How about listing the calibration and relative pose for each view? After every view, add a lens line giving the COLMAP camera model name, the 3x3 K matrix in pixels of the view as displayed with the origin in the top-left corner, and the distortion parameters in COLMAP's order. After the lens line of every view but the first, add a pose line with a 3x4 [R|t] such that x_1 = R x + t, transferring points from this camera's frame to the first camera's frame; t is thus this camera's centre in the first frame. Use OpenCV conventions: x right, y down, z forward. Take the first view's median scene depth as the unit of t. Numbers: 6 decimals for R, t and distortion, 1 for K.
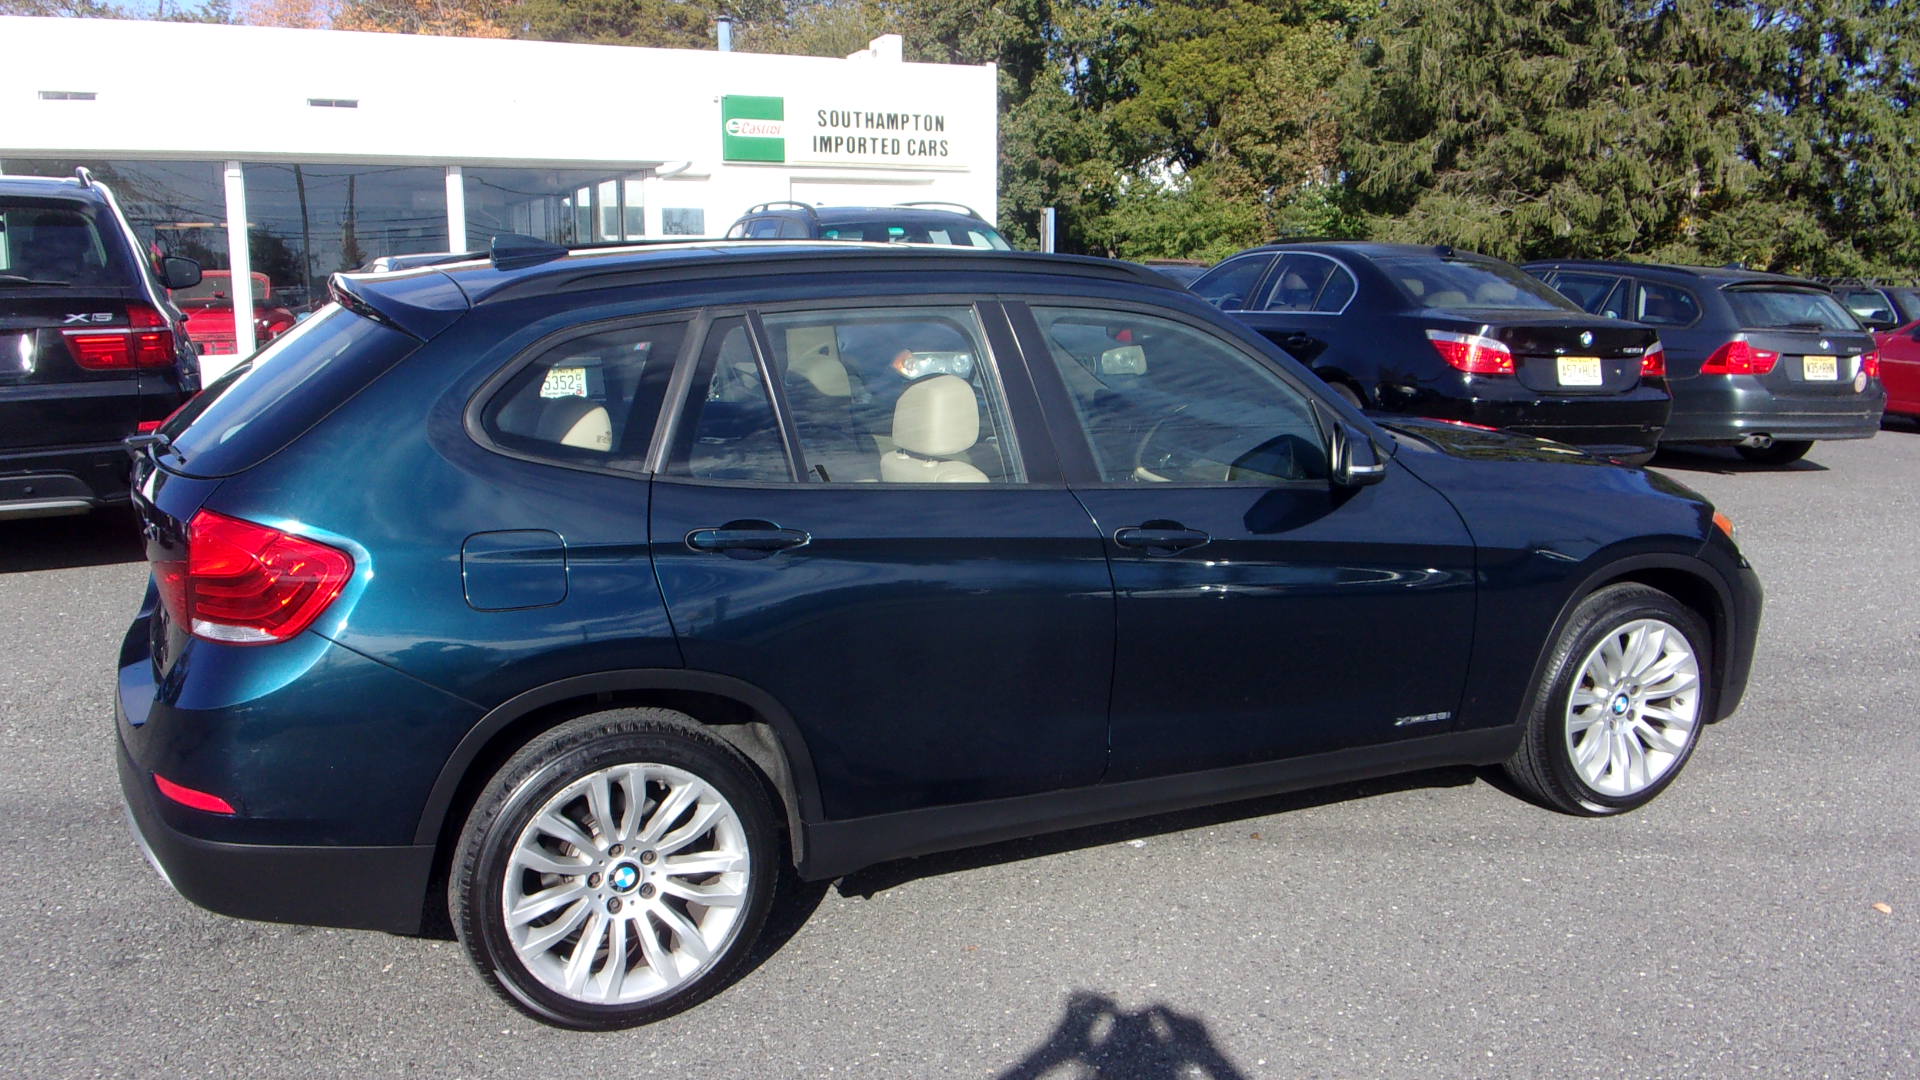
lens RADIAL K [[1681.0, 0, 973.2], [0, 1681.0, 547.4], [0, 0, 1]] dist [0.006311, -0.006935]
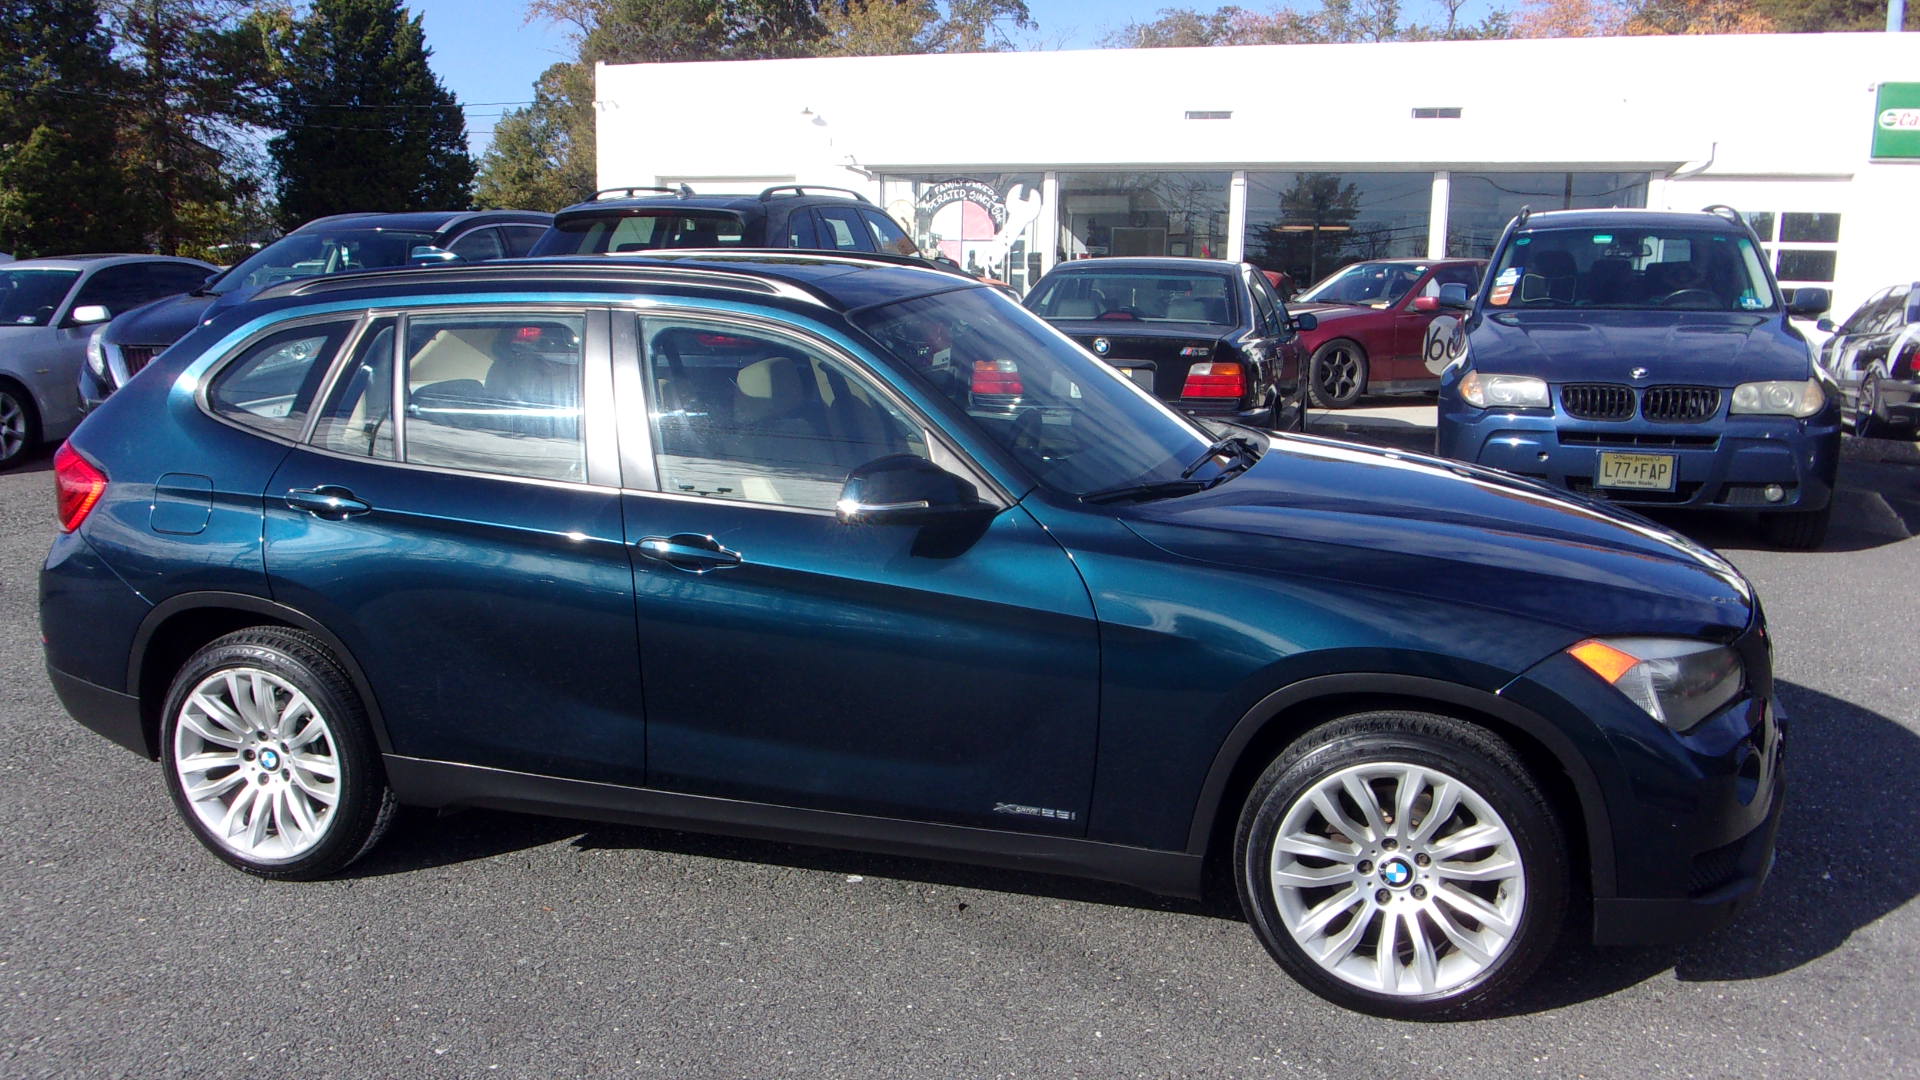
lens RADIAL K [[1681.0, 0, 961.8], [0, 1681.0, 550.2], [0, 0, 1]] dist [0.006311, -0.006935]
pose [[0.739303, 0.129440, -0.660815, 0.101205], [-0.130389, 0.990295, 0.048102, -0.008461], [0.660628, 0.050601, 0.749006, 0.042847]]
